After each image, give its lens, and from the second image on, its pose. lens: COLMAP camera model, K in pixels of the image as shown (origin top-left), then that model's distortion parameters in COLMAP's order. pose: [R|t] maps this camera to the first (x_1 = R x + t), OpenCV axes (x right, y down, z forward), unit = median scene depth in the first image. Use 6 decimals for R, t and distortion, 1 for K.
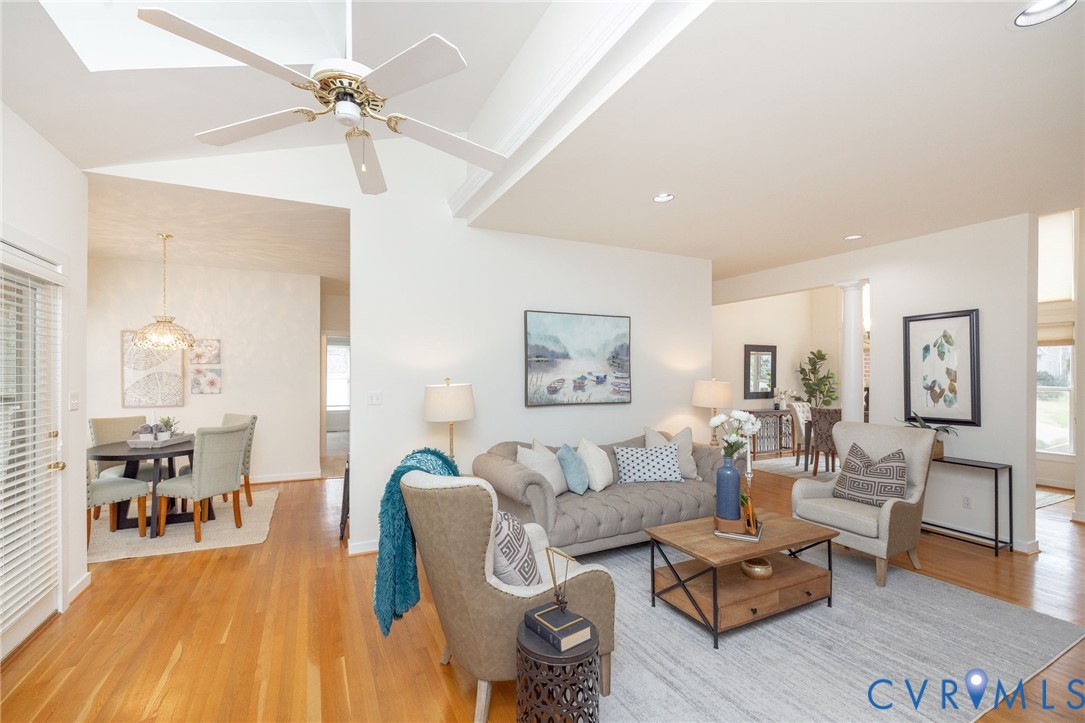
lens RADIAL K [[459.9, 0, 528.2], [0, 459.9, 365.2], [0, 0, 1]] dist [0.000452, -0.000024]
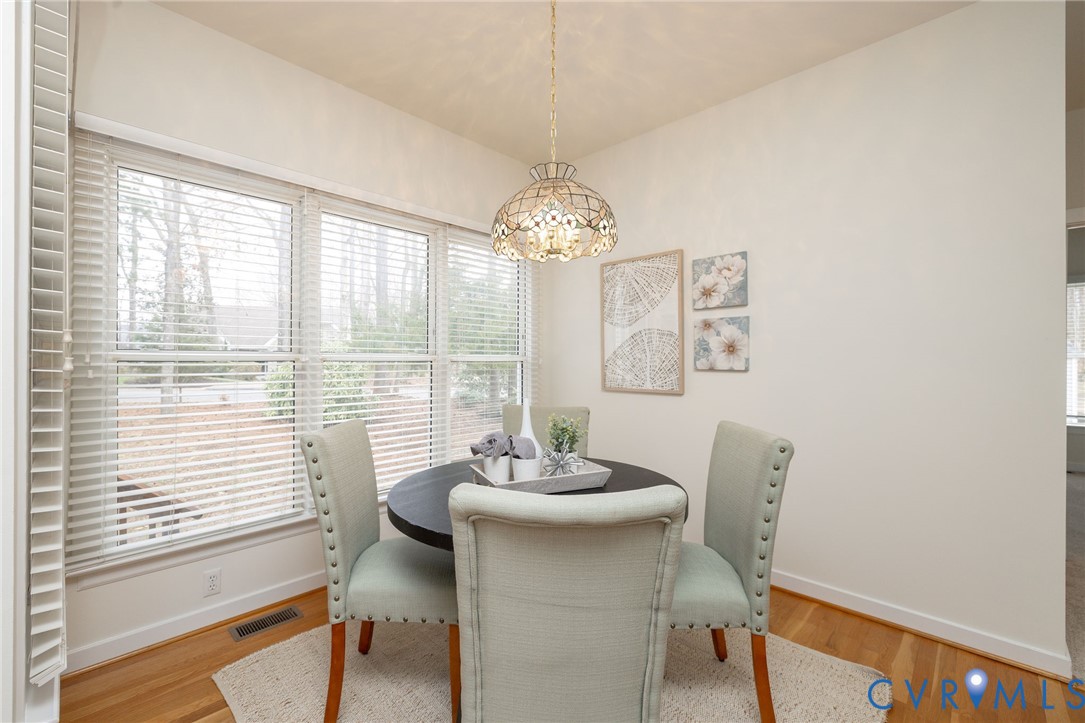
lens RADIAL K [[459.9, 0, 528.2], [0, 459.9, 365.2], [0, 0, 1]] dist [0.000452, -0.000024]
pose [[0.348920, 0.004490, -0.937142, -0.330306], [0.012046, 0.999884, 0.009276, 0.049795], [0.937075, -0.014525, 0.348825, 0.657366]]
